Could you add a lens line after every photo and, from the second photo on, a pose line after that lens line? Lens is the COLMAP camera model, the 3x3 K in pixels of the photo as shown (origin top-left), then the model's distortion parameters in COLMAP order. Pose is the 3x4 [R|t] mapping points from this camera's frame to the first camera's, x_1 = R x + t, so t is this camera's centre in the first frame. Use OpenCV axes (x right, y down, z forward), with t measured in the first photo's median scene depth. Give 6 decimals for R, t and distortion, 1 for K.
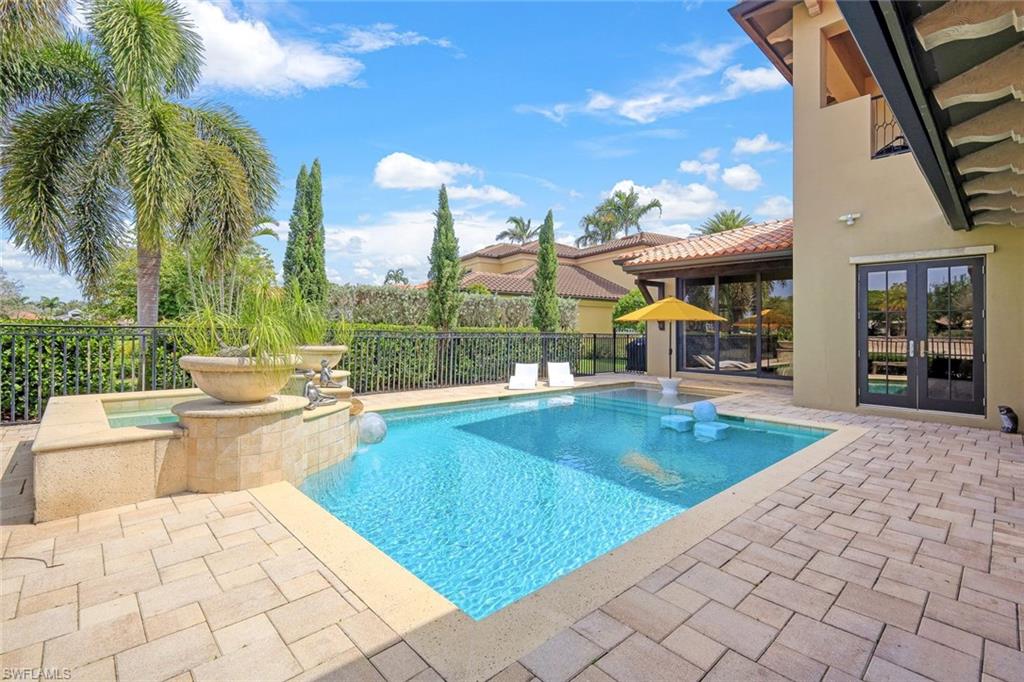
lens RADIAL K [[448.7, 0, 517.7], [0, 448.7, 339.3], [0, 0, 1]] dist [-0.000242, -0.000303]
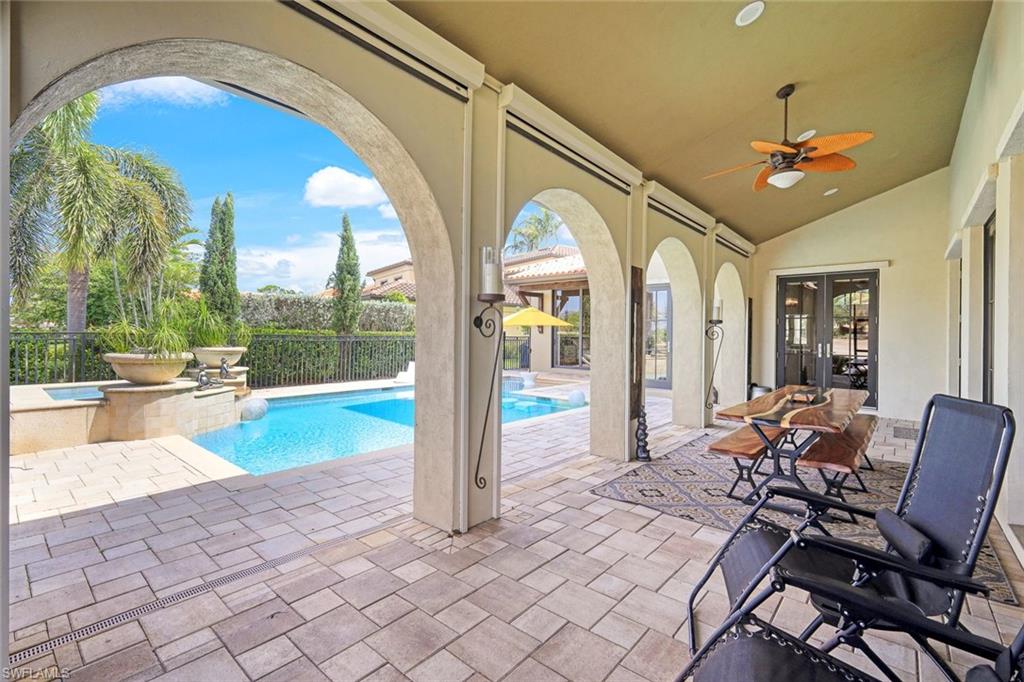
lens RADIAL K [[445.4, 0, 512.0], [0, 445.4, 341.0], [0, 0, 1]] dist [-0.002929, -0.000239]
pose [[0.995730, -0.004751, 0.092194, 0.151972], [0.004911, 0.999987, -0.001502, 0.001346], [-0.092185, 0.001949, 0.995740, -0.196104]]
